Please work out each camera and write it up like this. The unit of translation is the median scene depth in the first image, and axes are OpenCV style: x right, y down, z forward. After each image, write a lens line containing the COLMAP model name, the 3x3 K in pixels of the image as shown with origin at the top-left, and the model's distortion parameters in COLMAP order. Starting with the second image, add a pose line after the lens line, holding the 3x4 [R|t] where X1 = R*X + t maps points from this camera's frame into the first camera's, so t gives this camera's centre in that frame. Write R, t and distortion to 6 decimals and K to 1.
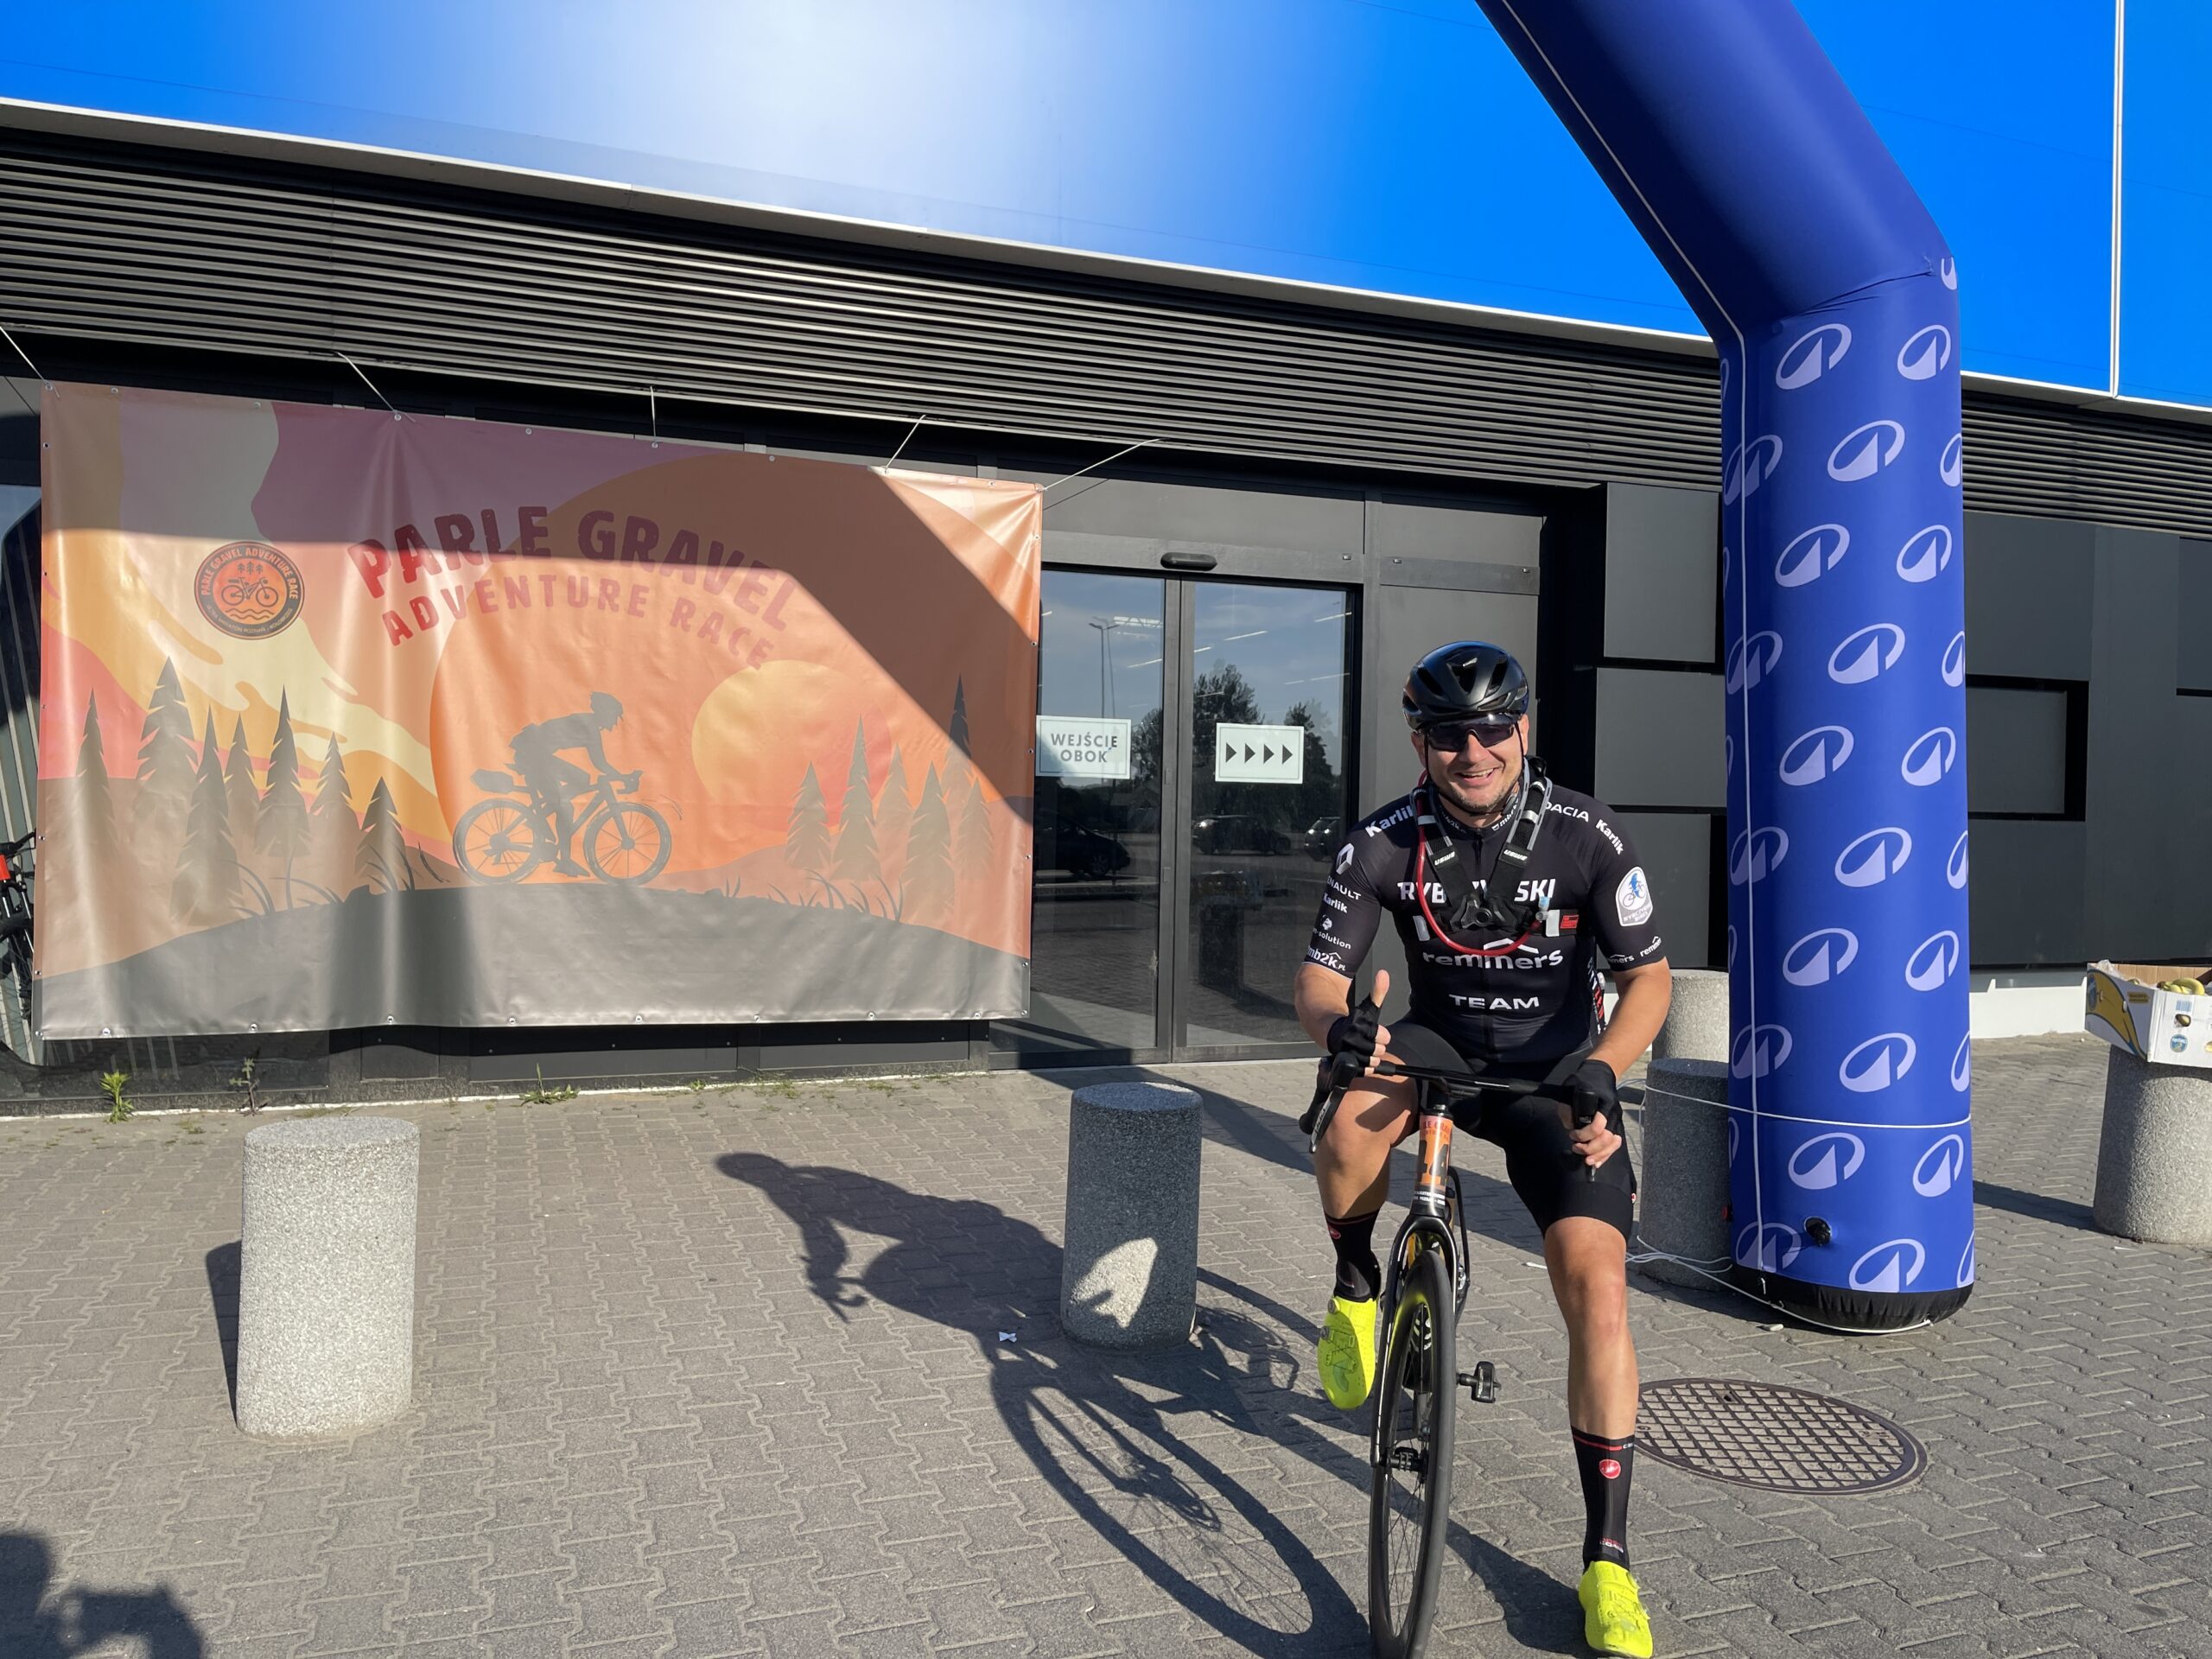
lens RADIAL K [[1681.2, 0, 1122.4], [0, 1681.2, 822.7], [0, 0, 1]] dist [0.084595, -0.096809]
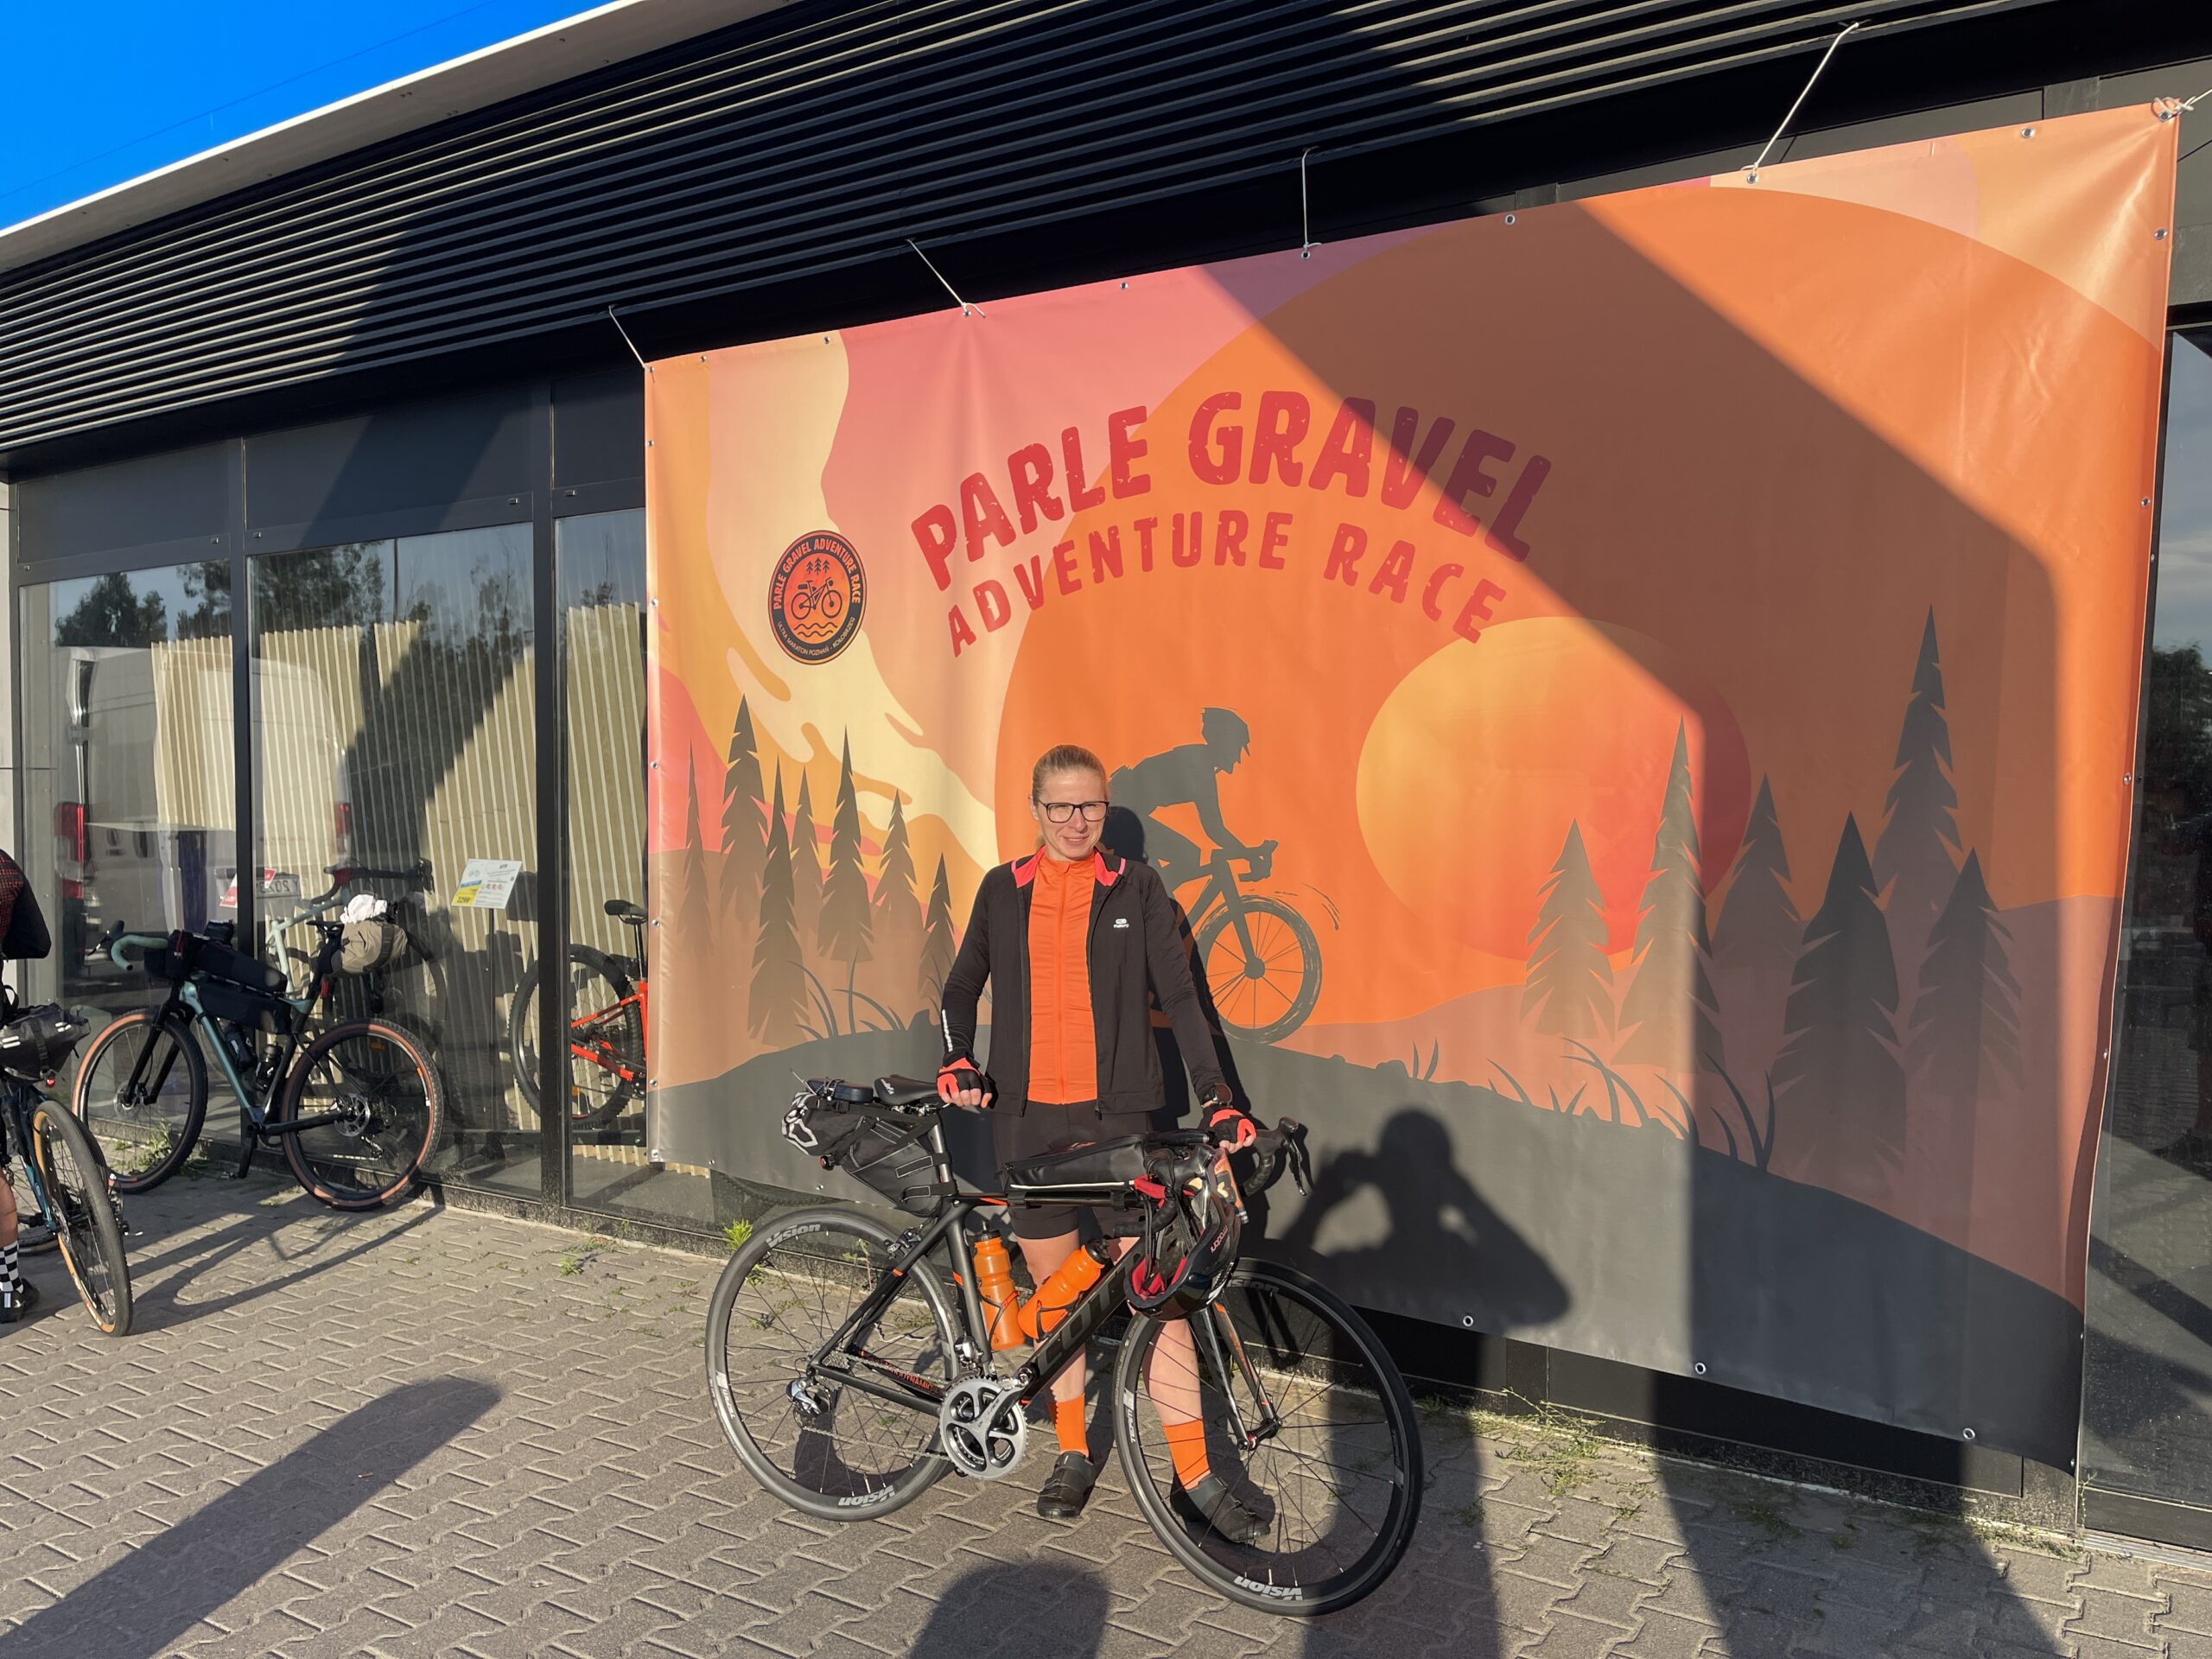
lens RADIAL K [[1624.1, 0, 1067.4], [0, 1624.1, 883.1], [0, 0, 1]] dist [0.000787, -0.009125]
pose [[0.580300, 0.021500, -0.814119, 0.119749], [-0.013315, 0.999768, 0.016912, -0.025412], [0.814294, 0.001026, 0.580452, 0.641958]]
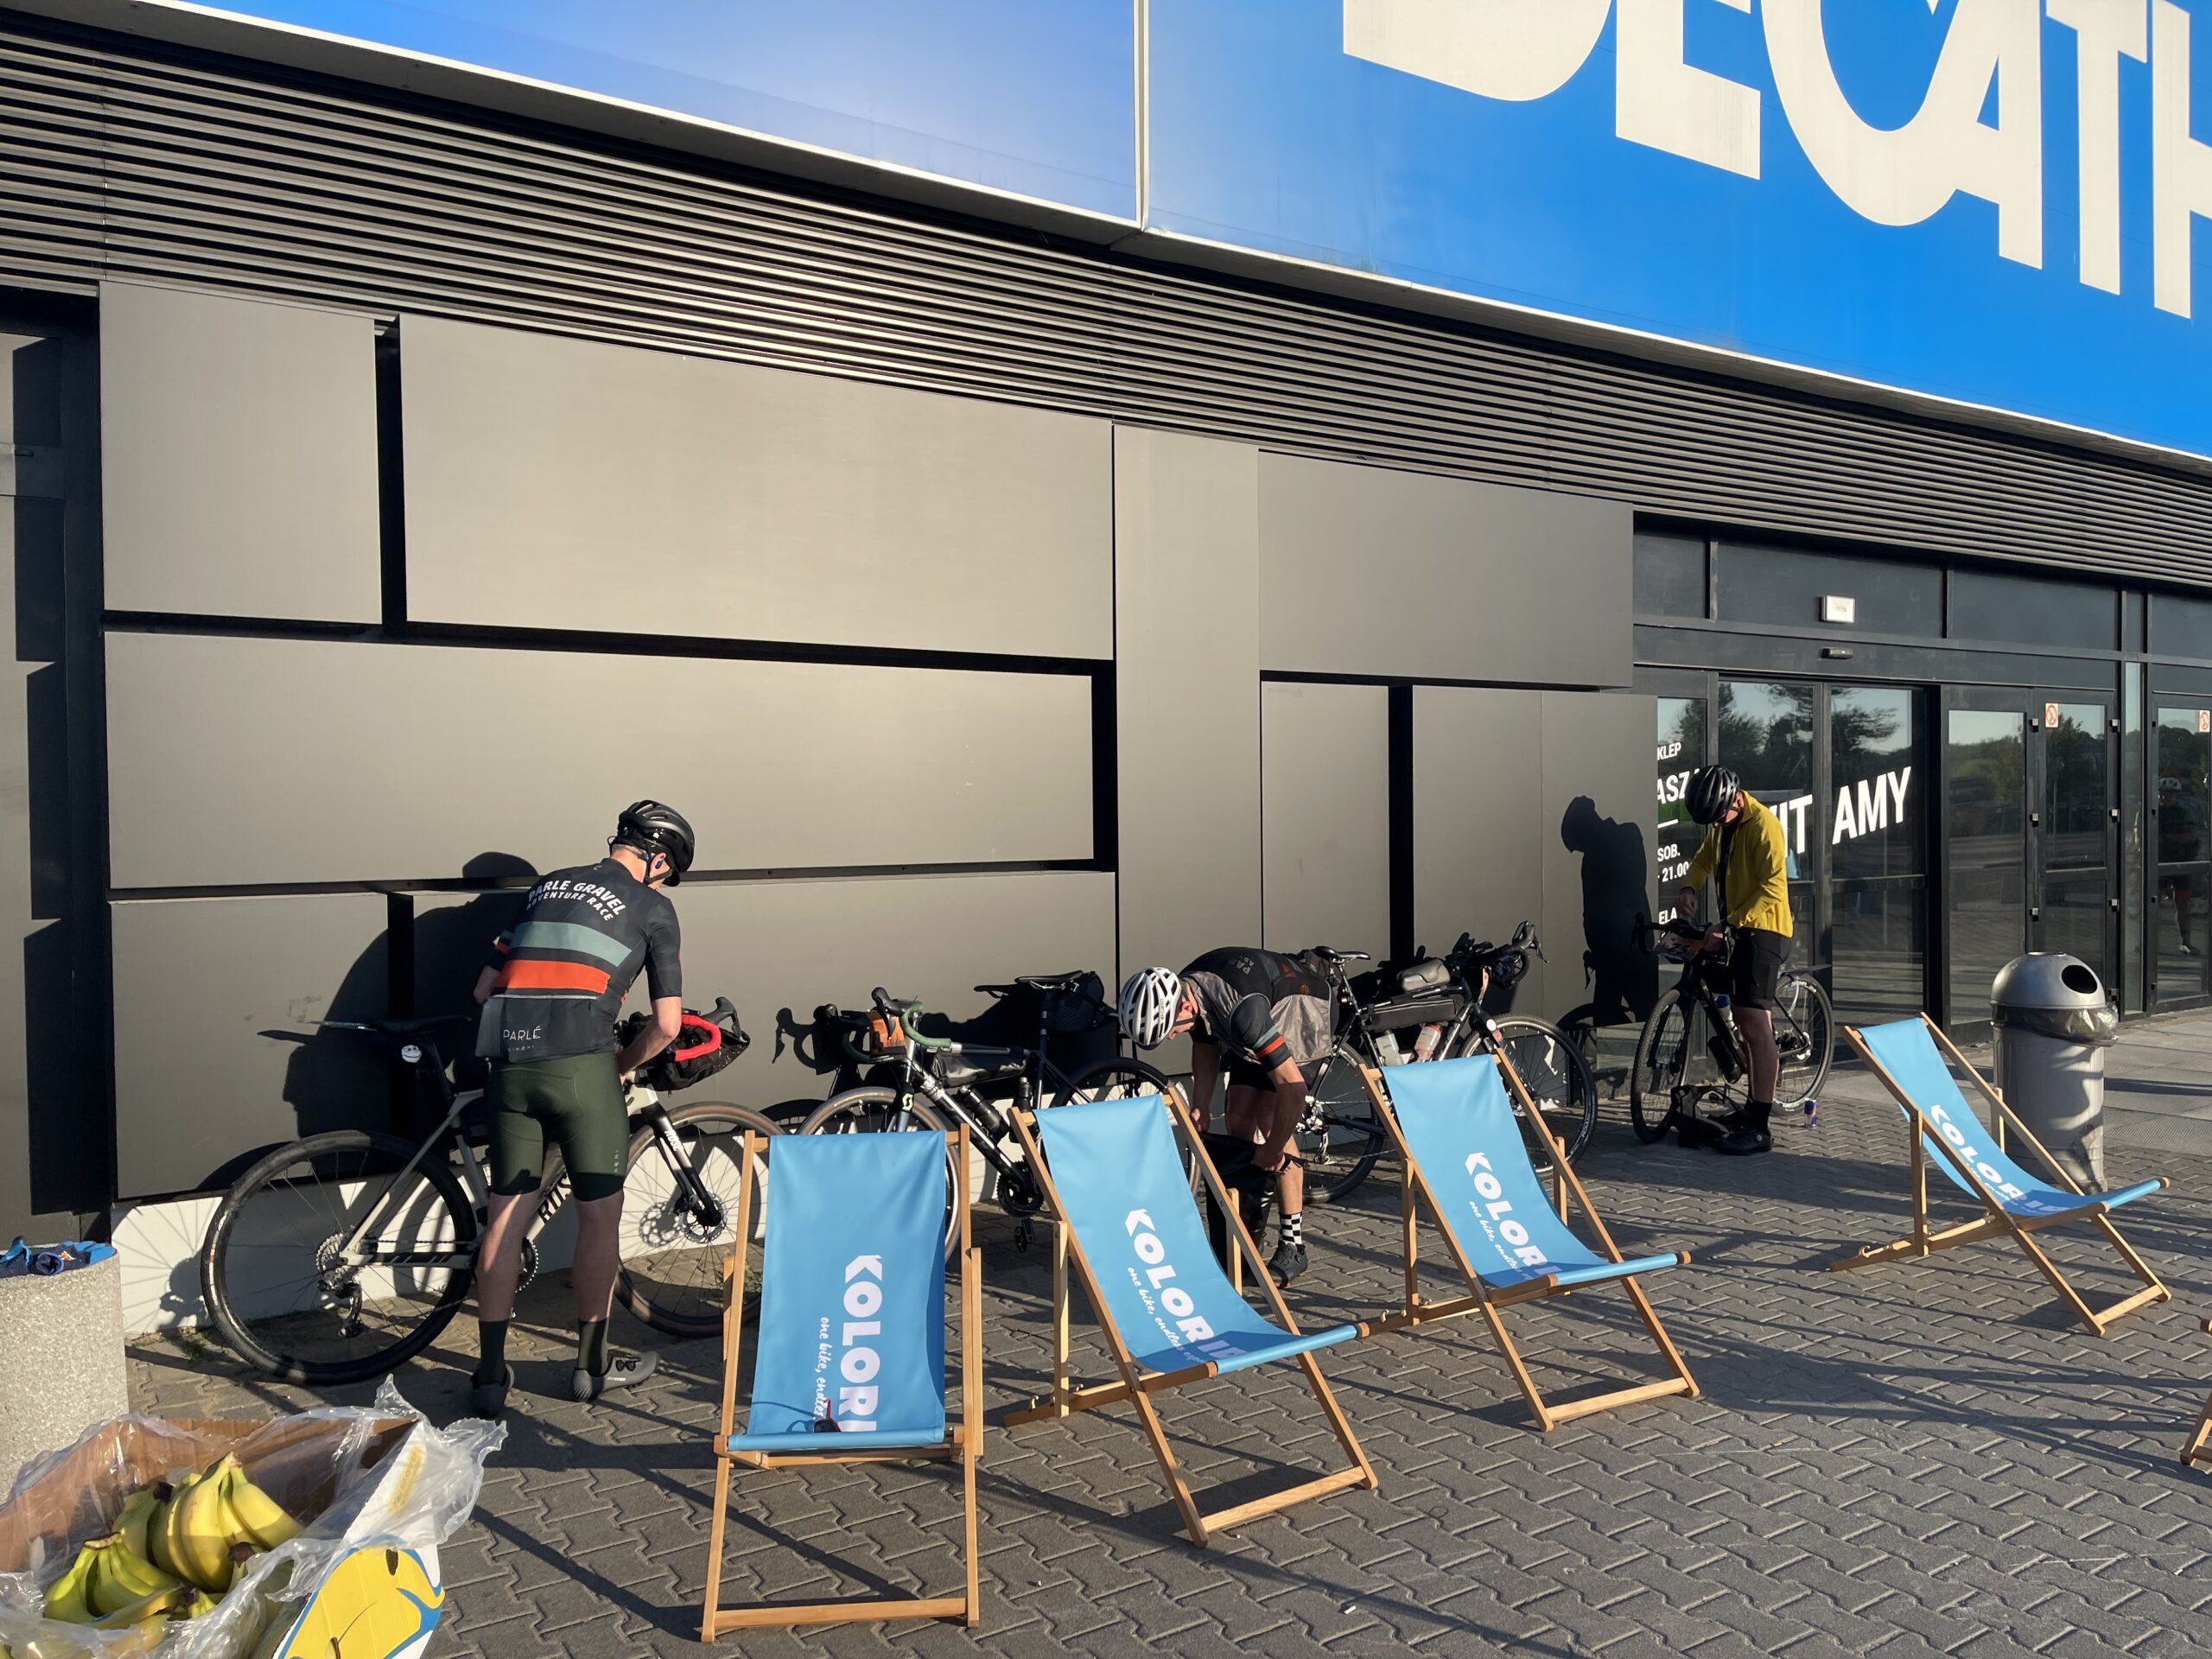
lens RADIAL K [[1657.6, 0, 1101.6], [0, 1657.6, 843.3], [0, 0, 1]] dist [0.082853, -0.113953]
pose [[0.975811, -0.030799, 0.216435, 0.583368], [0.027232, 0.999440, 0.019443, -0.033655], [-0.216913, -0.013079, 0.976103, 0.517920]]
